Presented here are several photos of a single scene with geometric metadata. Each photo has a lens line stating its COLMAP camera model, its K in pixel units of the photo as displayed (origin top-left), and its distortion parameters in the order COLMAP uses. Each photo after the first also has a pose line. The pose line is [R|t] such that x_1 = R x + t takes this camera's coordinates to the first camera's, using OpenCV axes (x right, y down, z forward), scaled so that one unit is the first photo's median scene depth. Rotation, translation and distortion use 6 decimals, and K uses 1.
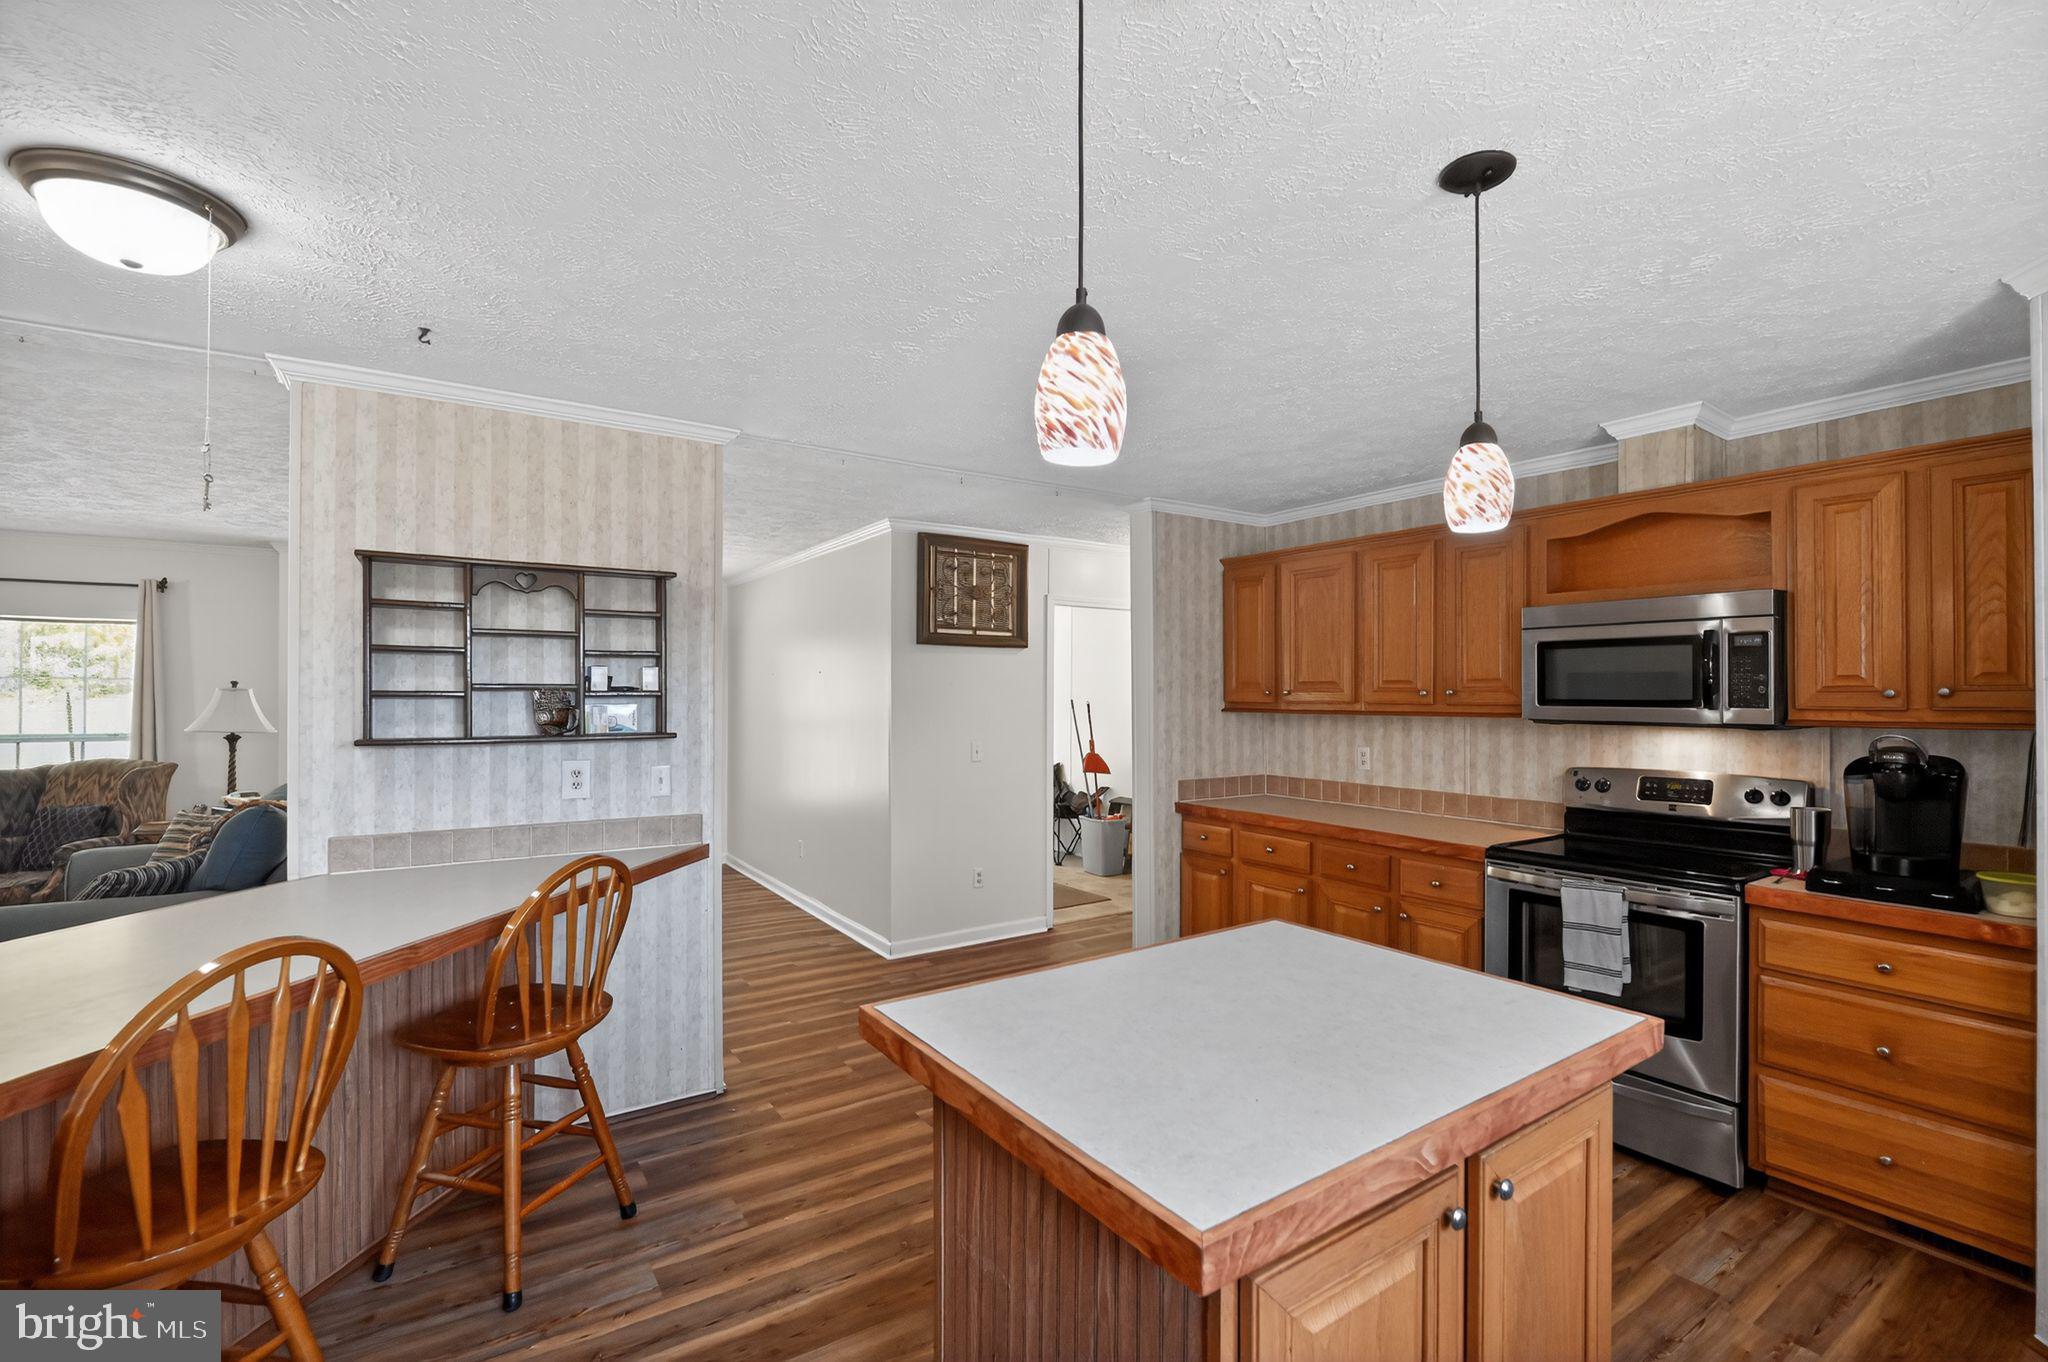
lens RADIAL K [[914.6, 0, 1031.6], [0, 914.6, 683.5], [0, 0, 1]] dist [-0.011626, -0.000632]
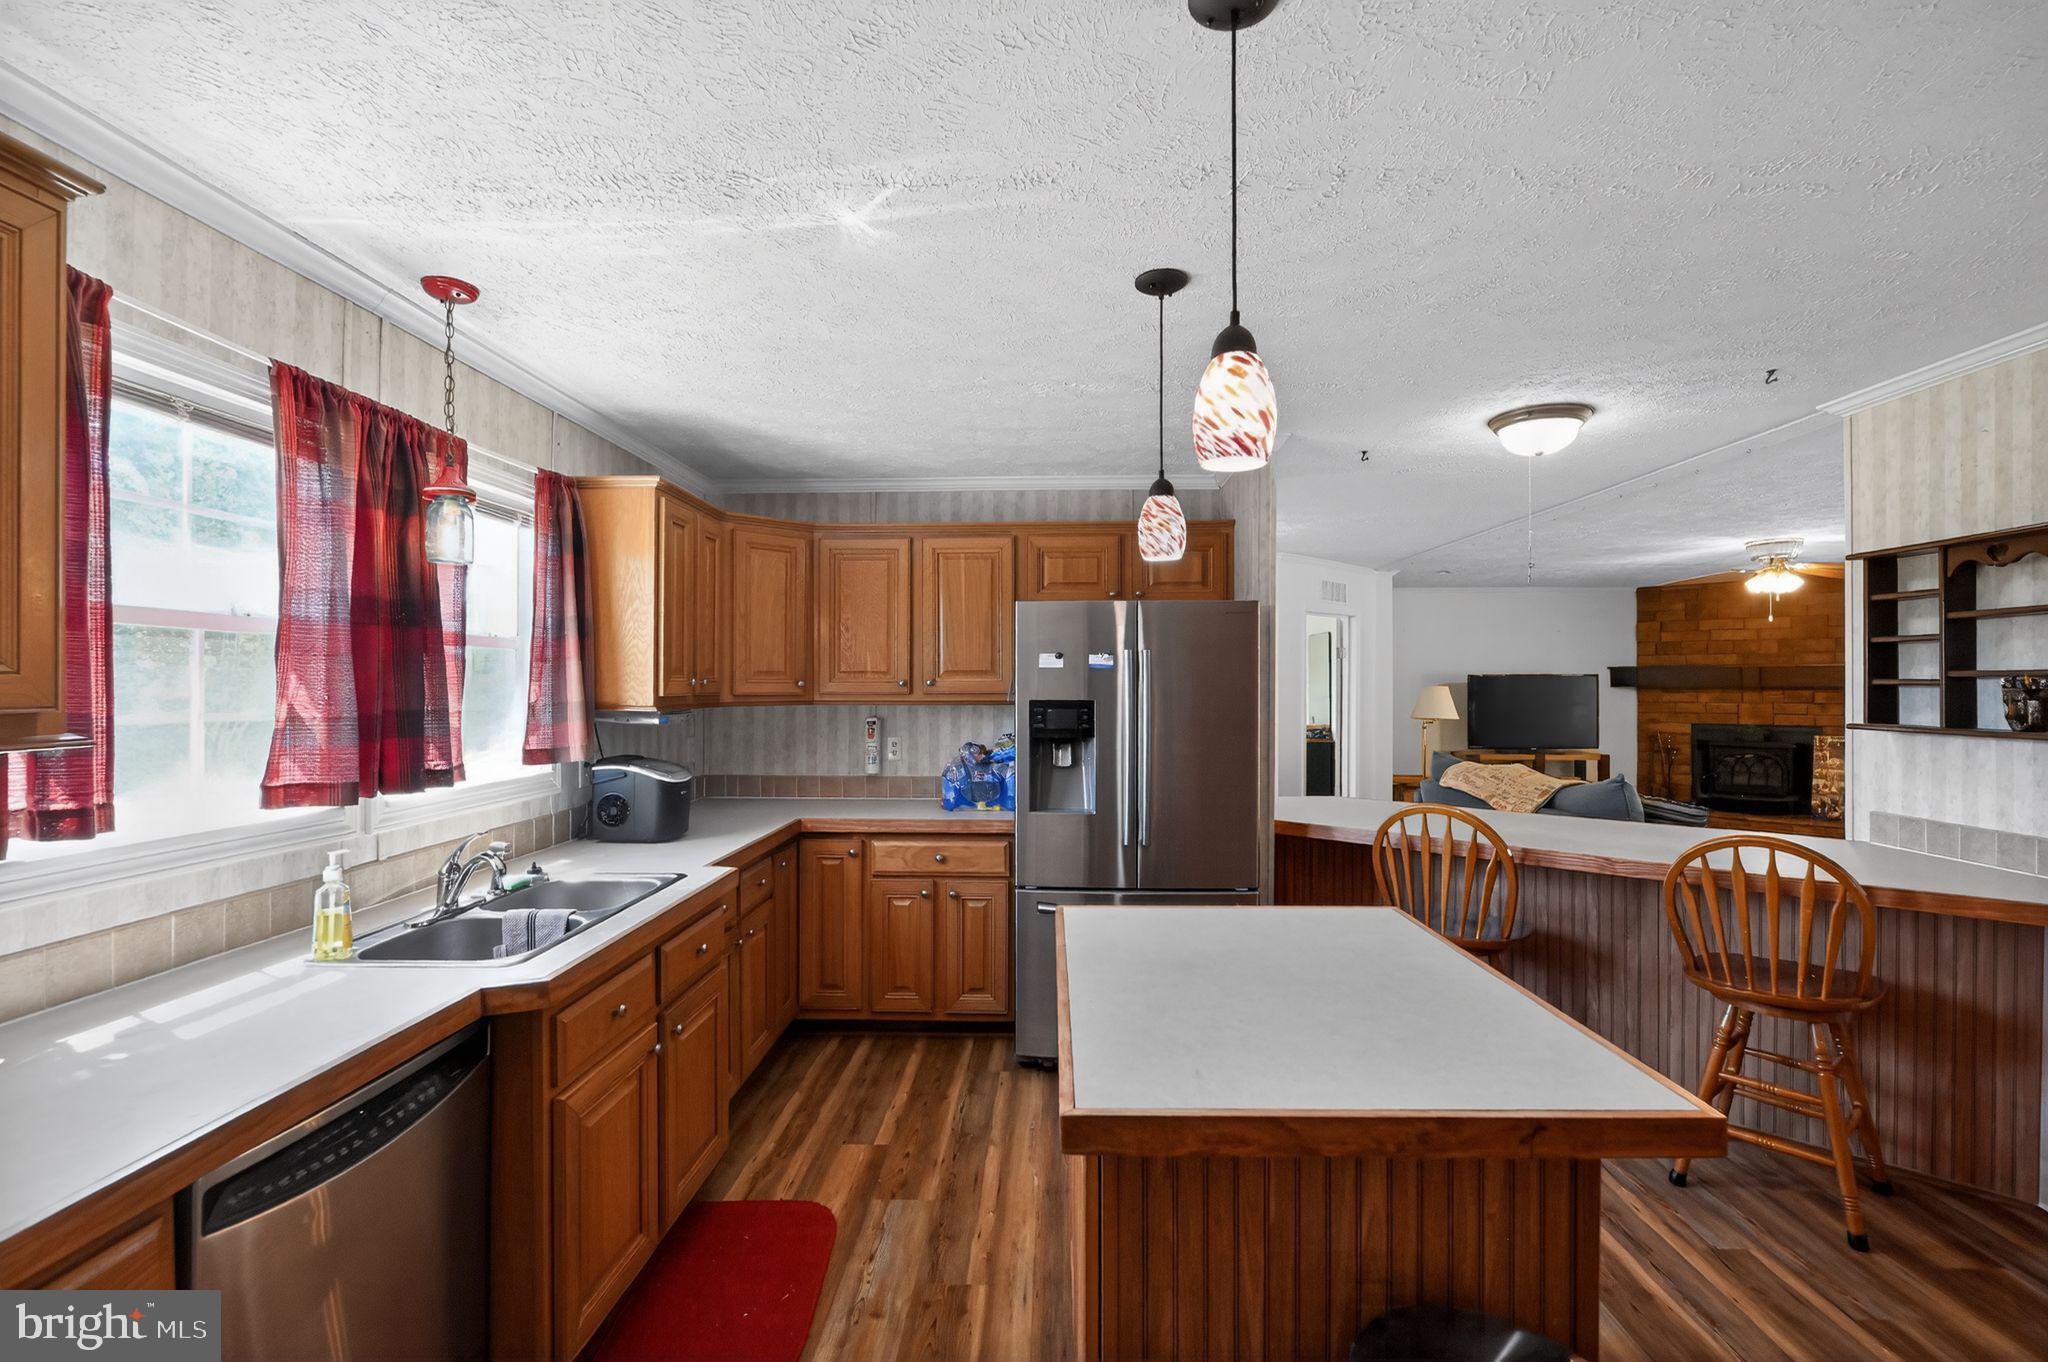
lens RADIAL K [[905.1, 0, 1024.0], [0, 905.1, 681.0], [0, 0, 1]] dist [-0.015043, -0.000333]
pose [[-0.595957, -0.004903, -0.803001, 0.650082], [0.009399, 0.999870, -0.013081, 0.011831], [0.802961, -0.015342, -0.595834, 0.714985]]
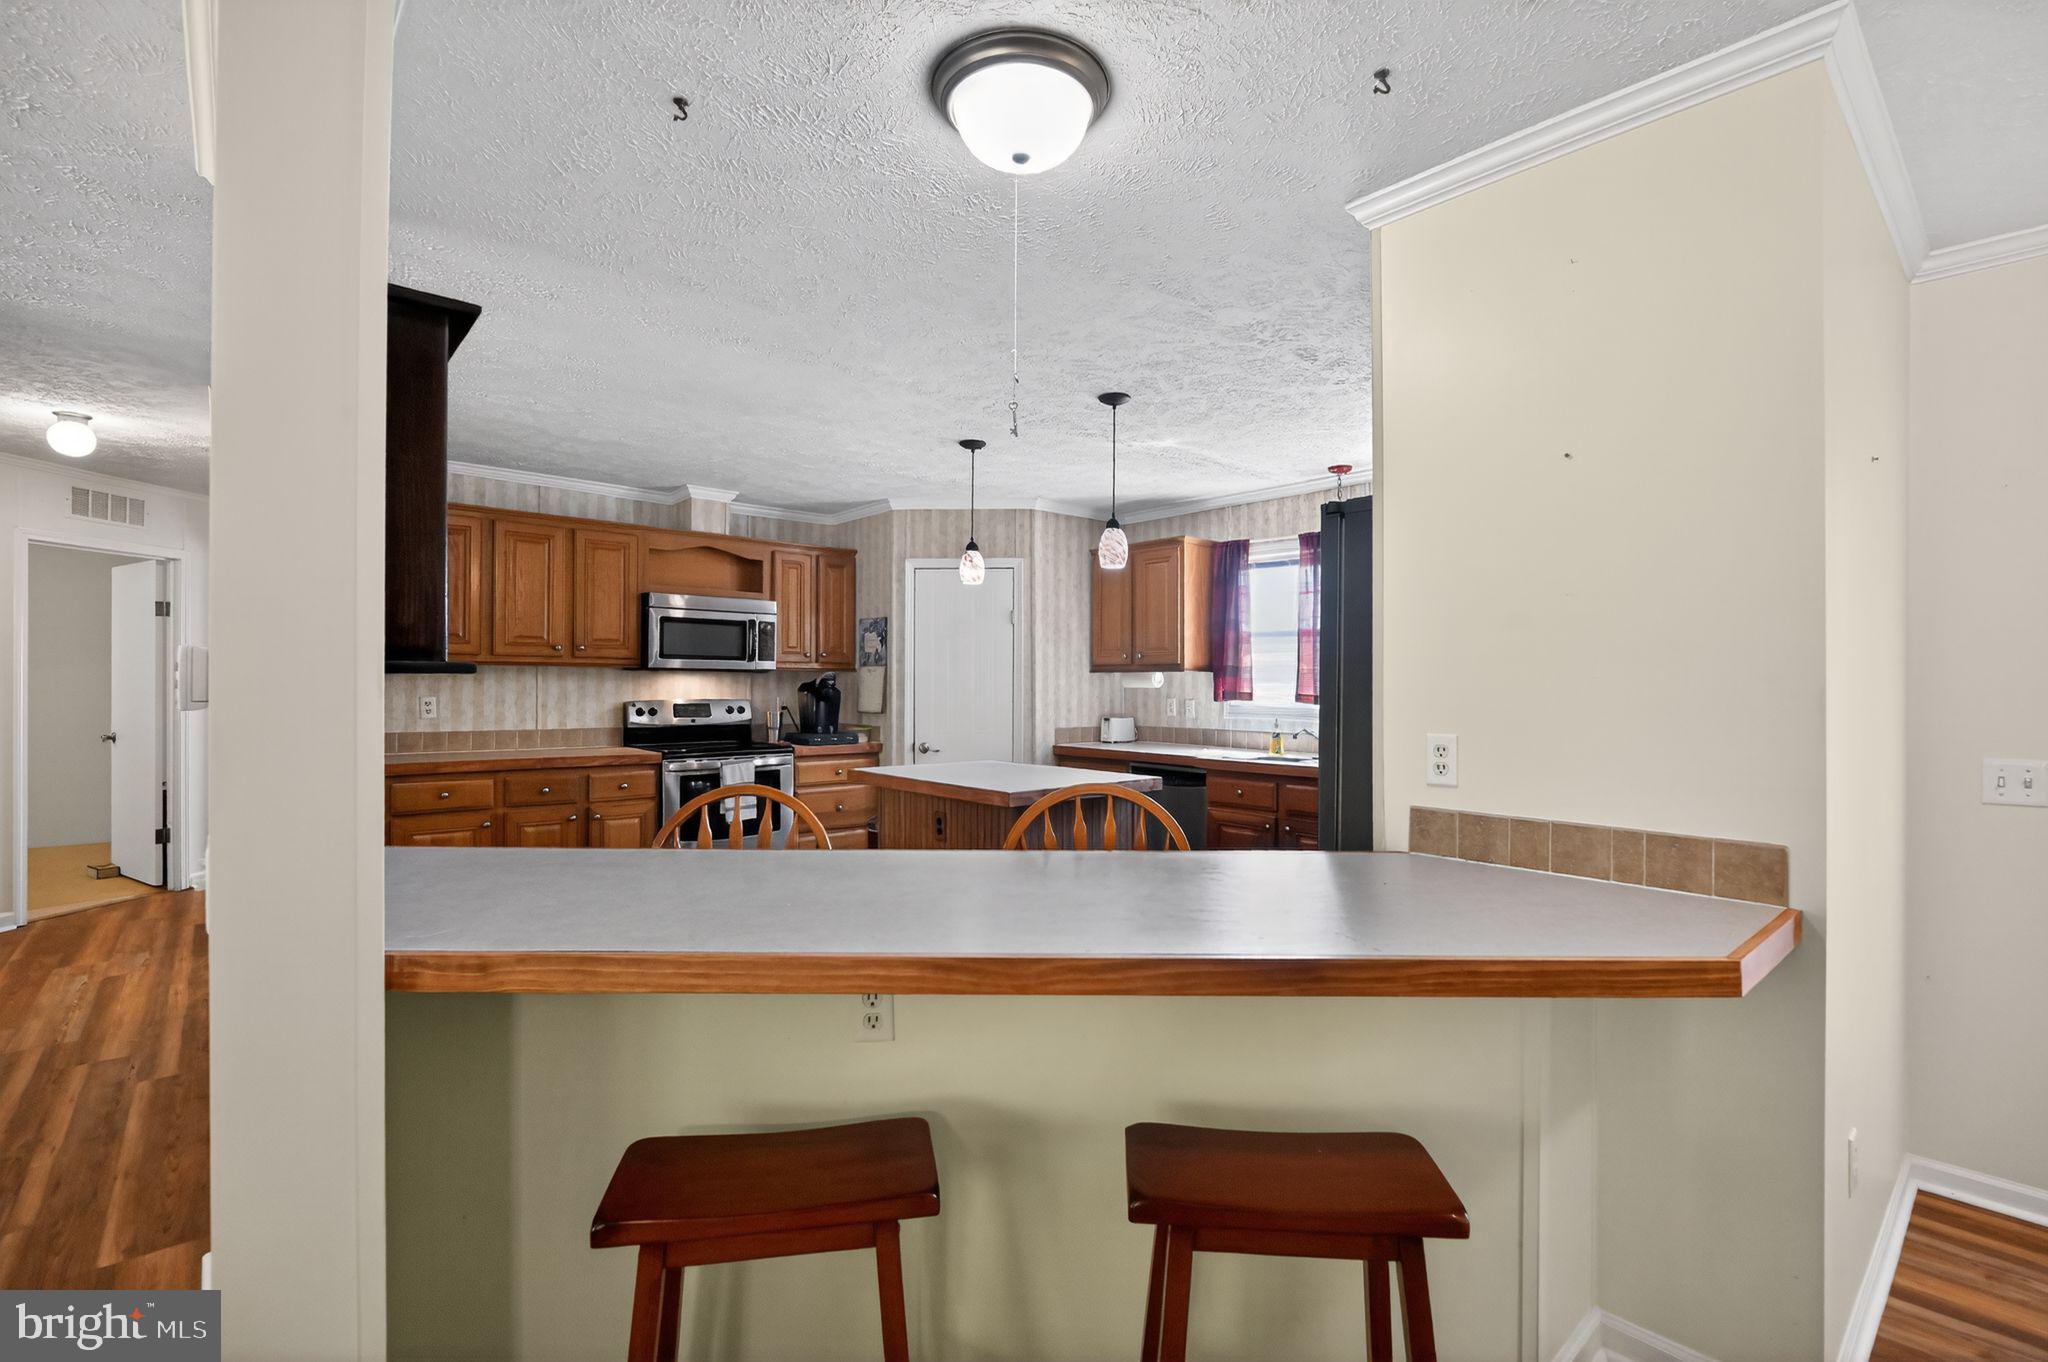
lens RADIAL K [[914.6, 0, 1031.6], [0, 914.6, 683.5], [0, 0, 1]] dist [-0.011626, -0.000632]
pose [[-0.122231, -0.002546, 0.992498, -1.122097], [-0.017663, 0.999844, 0.000389, 0.059719], [-0.992344, -0.017483, -0.122257, 0.628023]]
